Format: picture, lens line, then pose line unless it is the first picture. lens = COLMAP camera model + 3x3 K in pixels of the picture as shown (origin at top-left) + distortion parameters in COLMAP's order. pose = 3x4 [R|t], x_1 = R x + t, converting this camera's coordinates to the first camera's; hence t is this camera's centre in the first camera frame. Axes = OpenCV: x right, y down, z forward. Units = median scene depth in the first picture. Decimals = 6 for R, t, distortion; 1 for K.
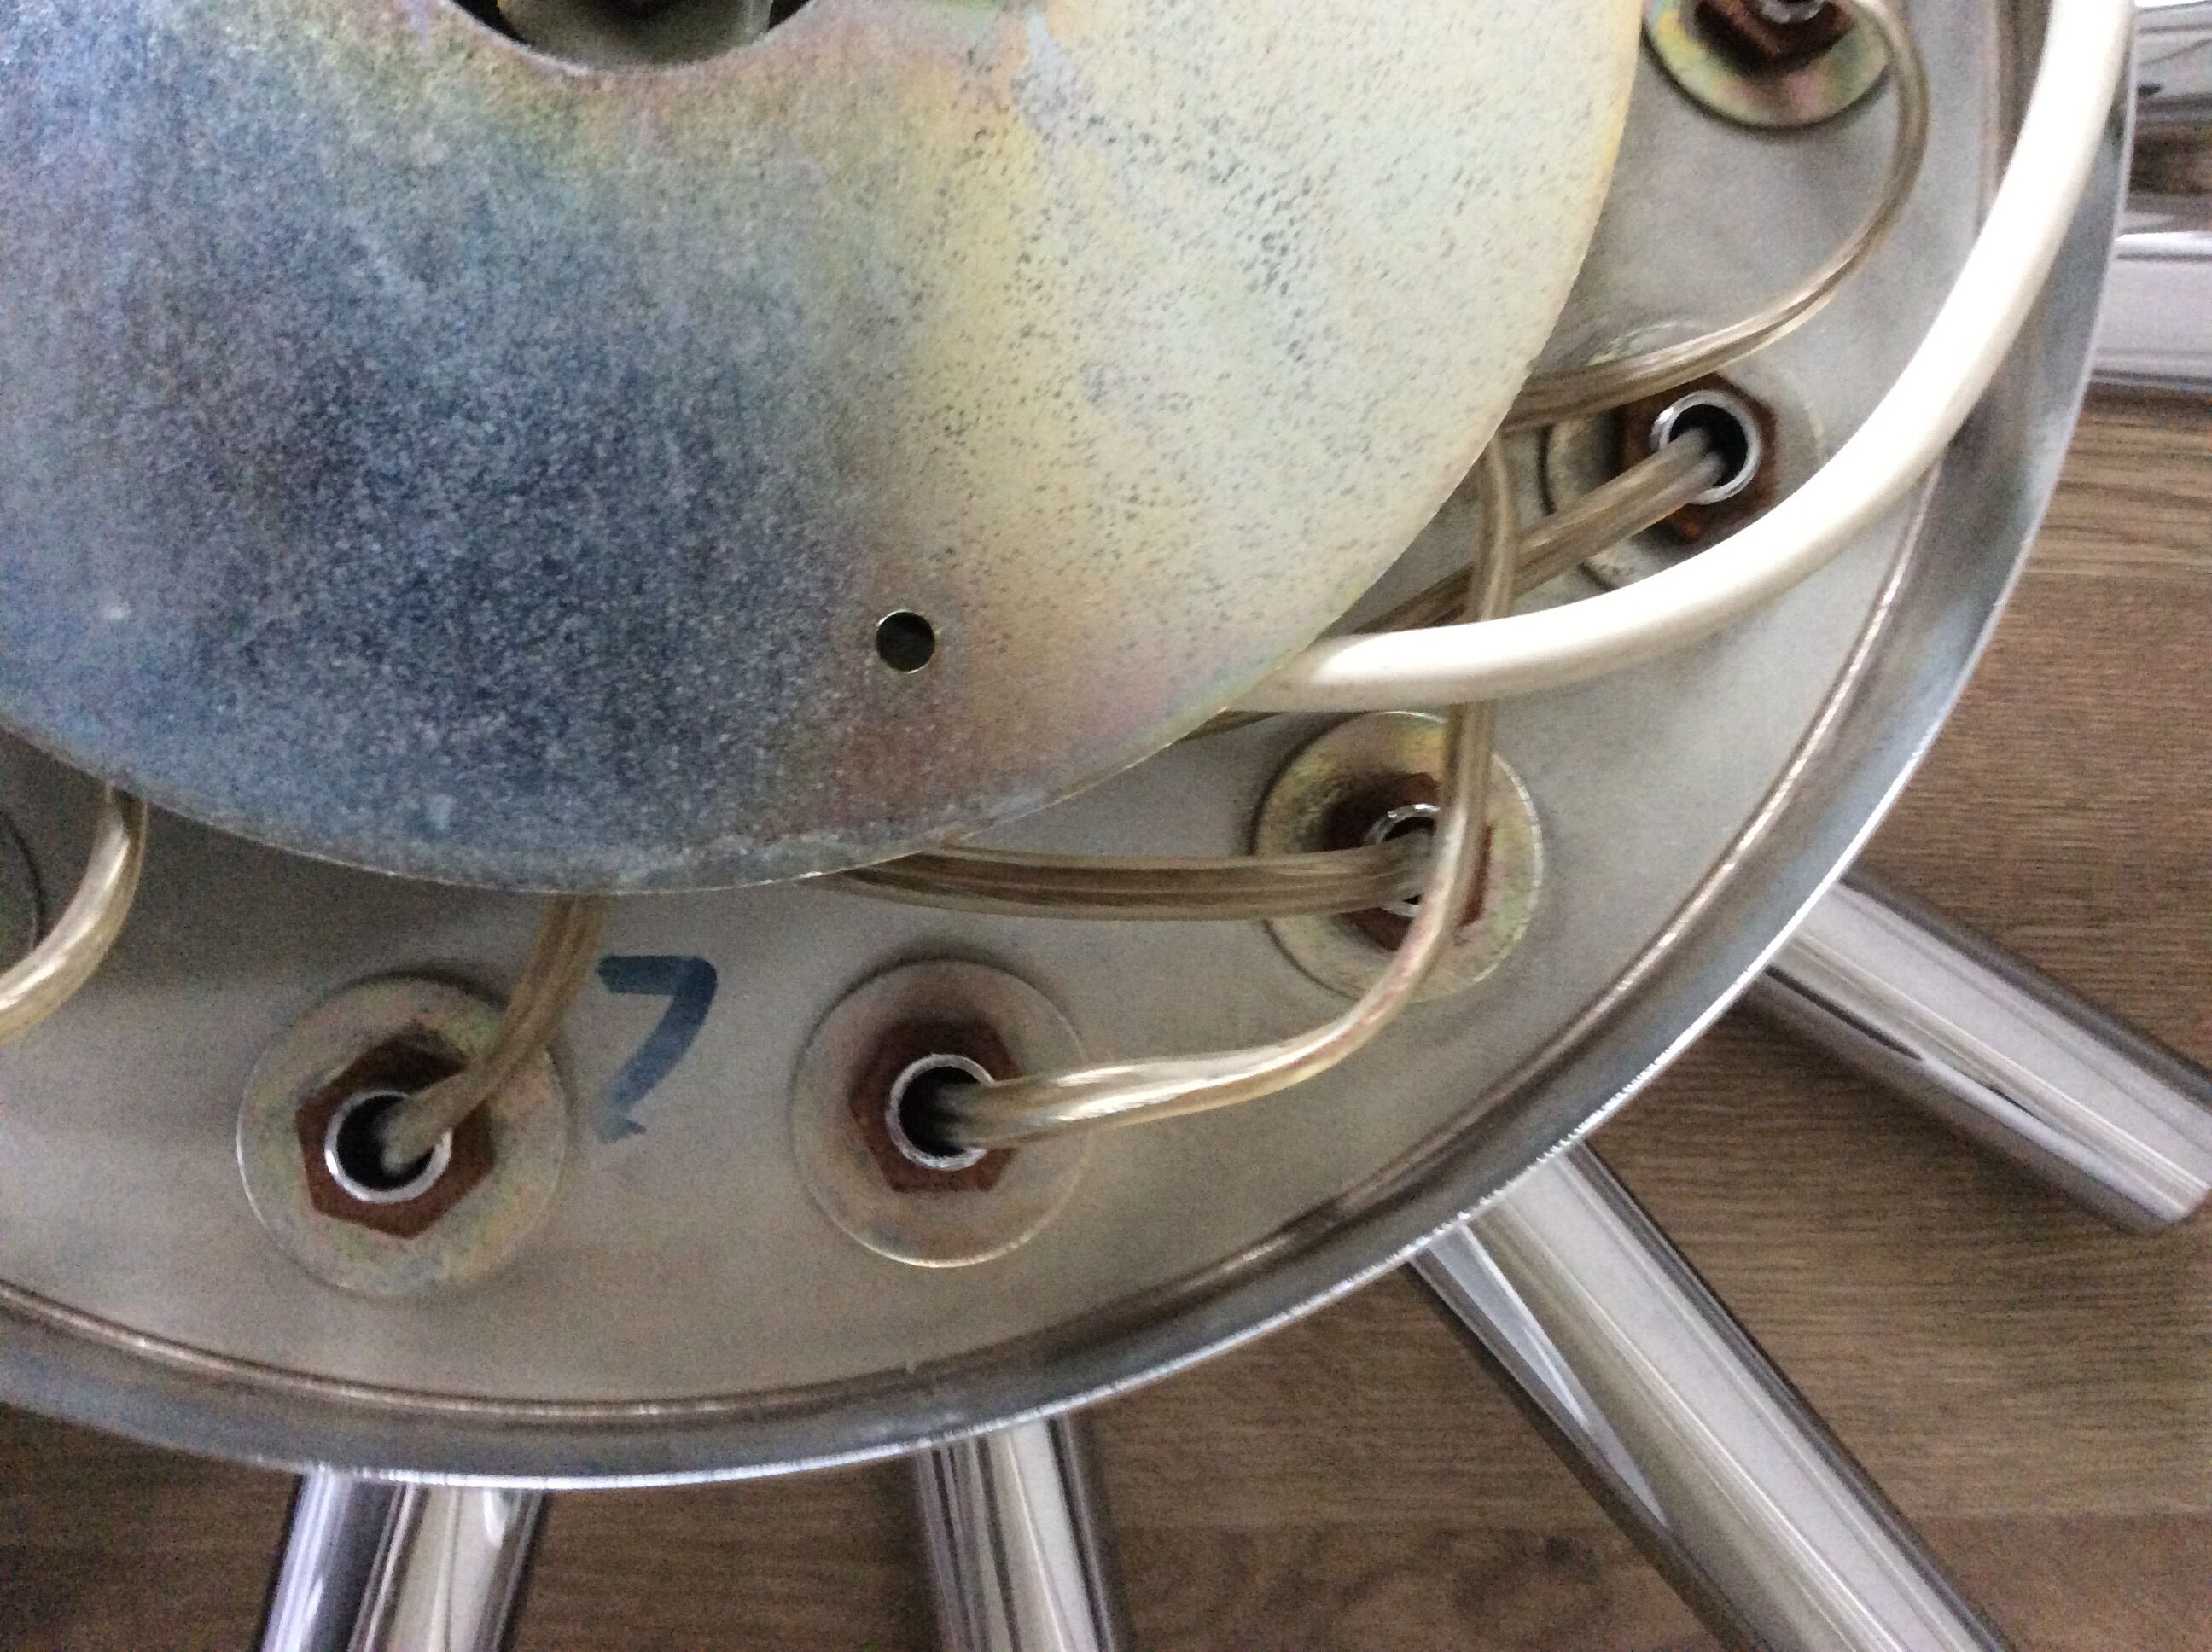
lens RADIAL K [[2043.5, 0, 1106.0], [0, 2043.5, 826.0], [0, 0, 1]] dist [-0.101178, -0.006098]
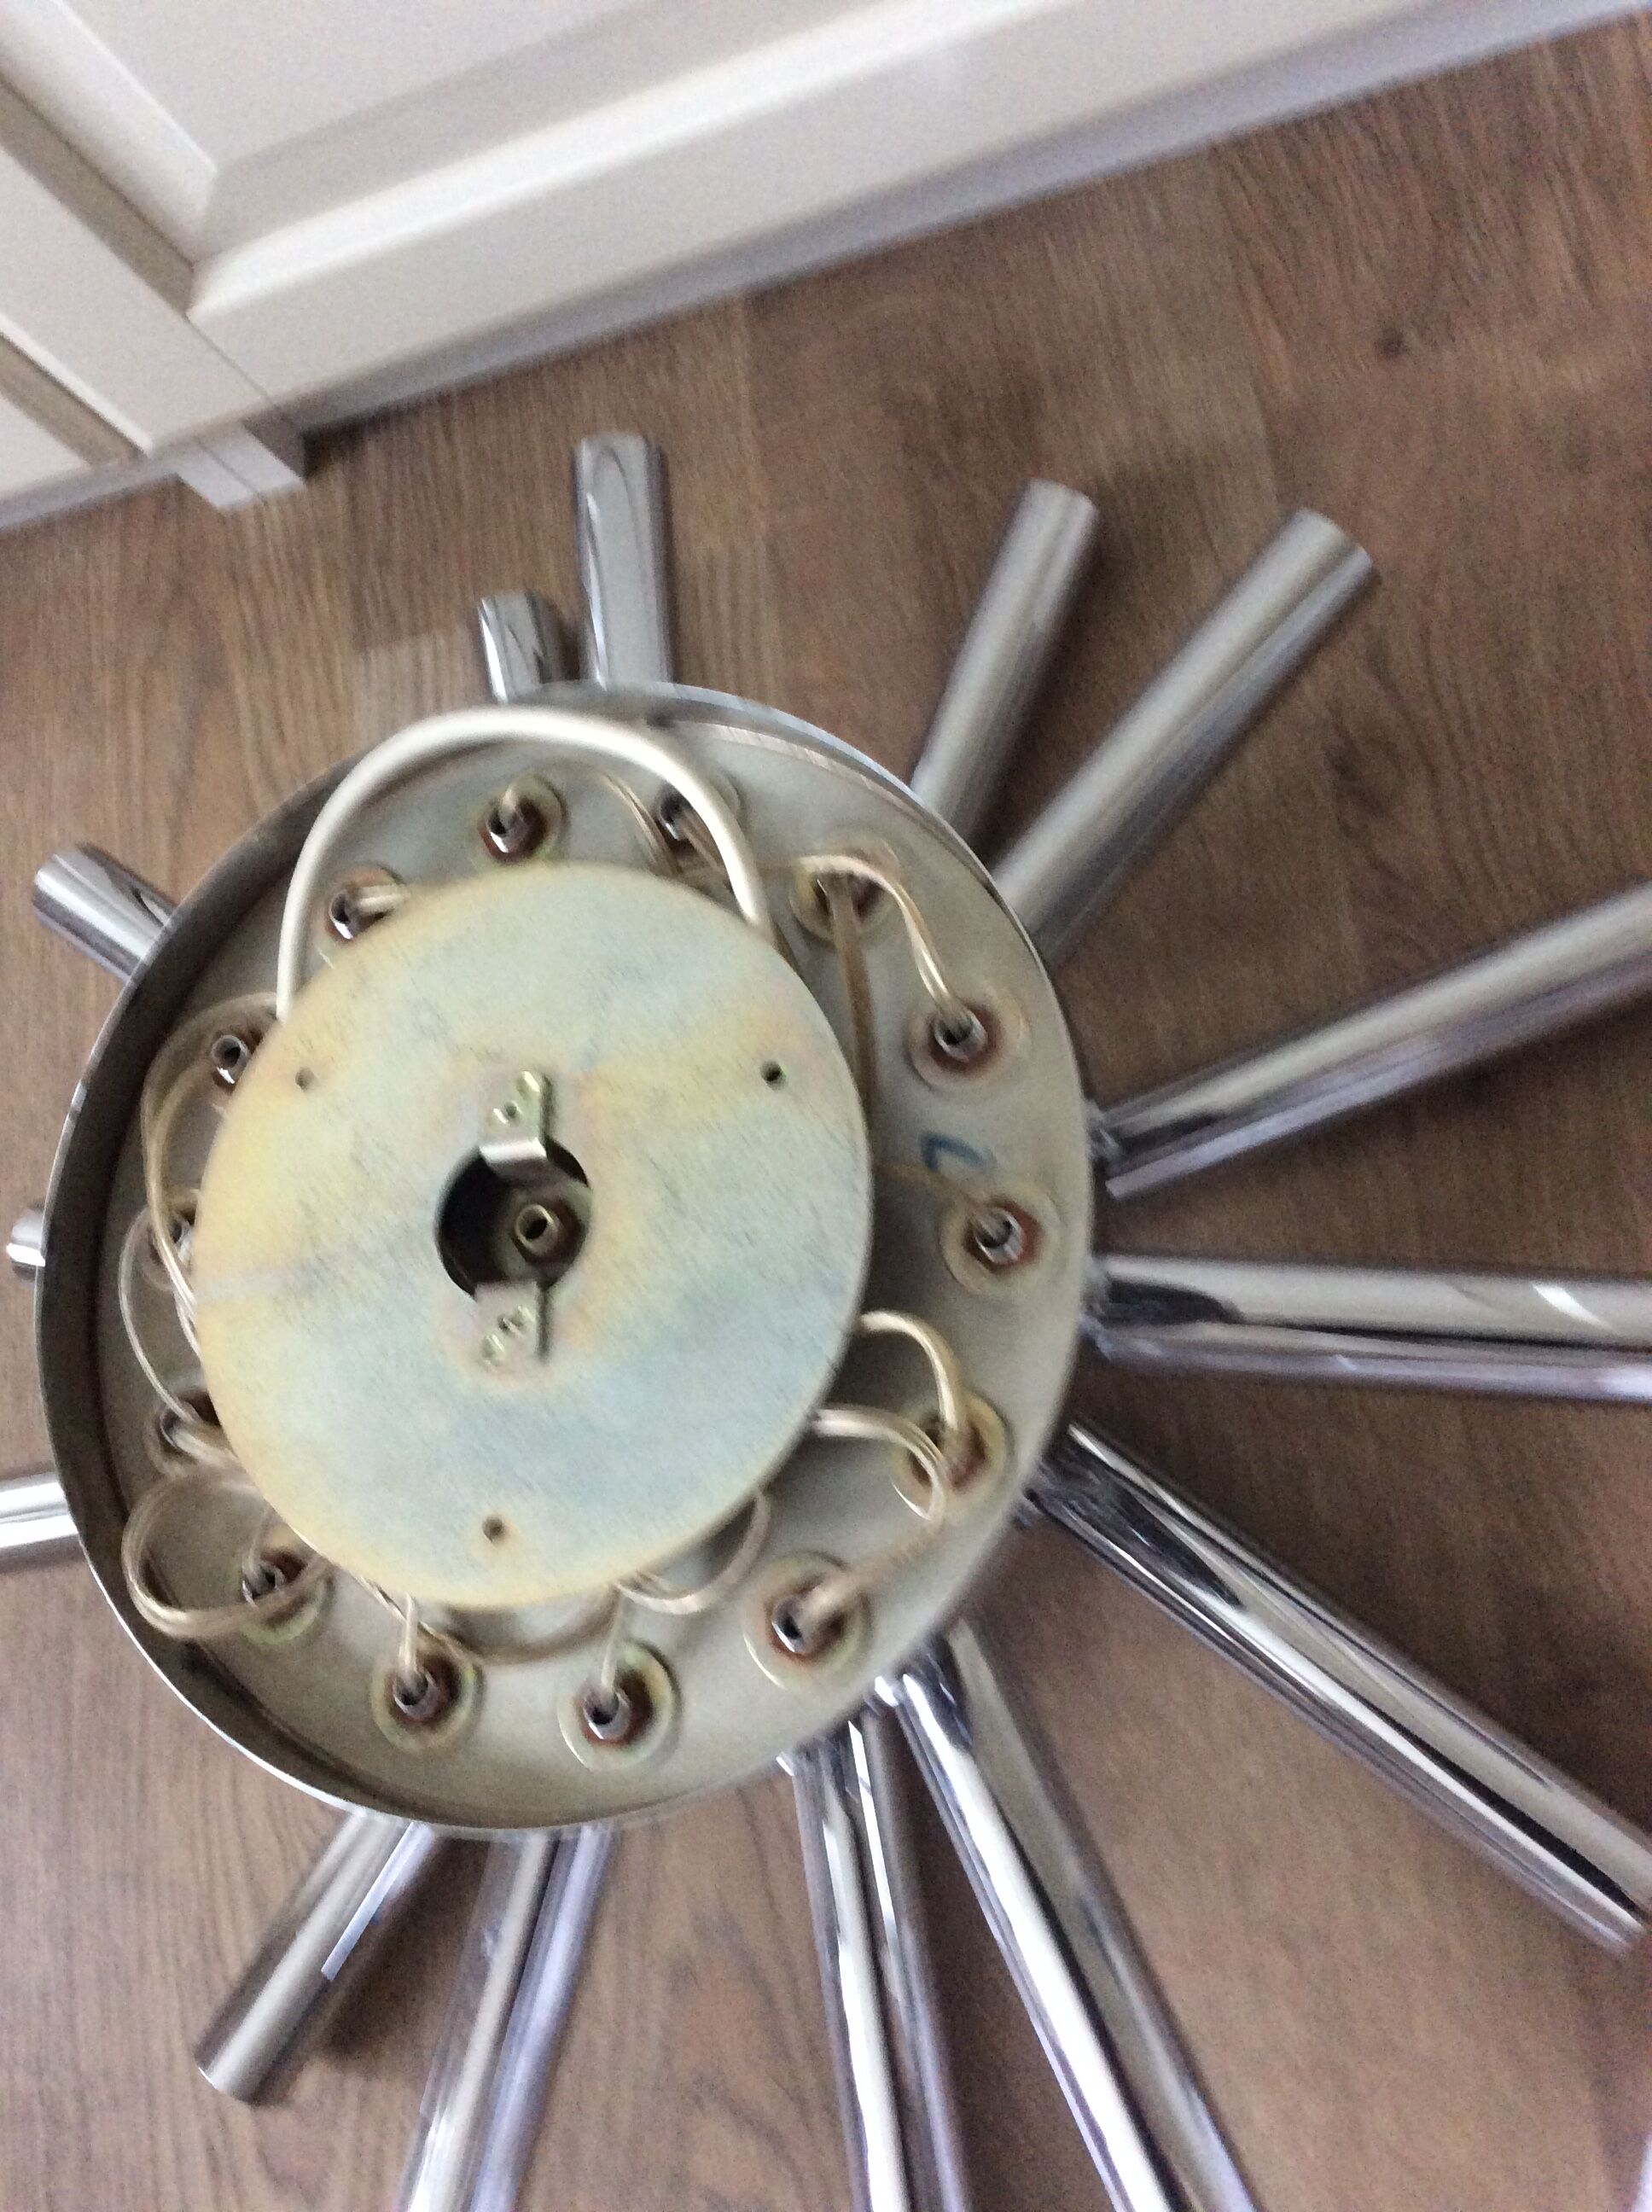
lens RADIAL K [[2043.5, 0, 826.0], [0, 2043.5, 1106.0], [0, 0, 1]] dist [-0.101178, -0.006098]
pose [[-0.147905, -0.973223, 0.175956, -0.634379], [0.947226, -0.190560, -0.257779, 0.668357], [0.284407, 0.128544, 0.950047, -1.612190]]
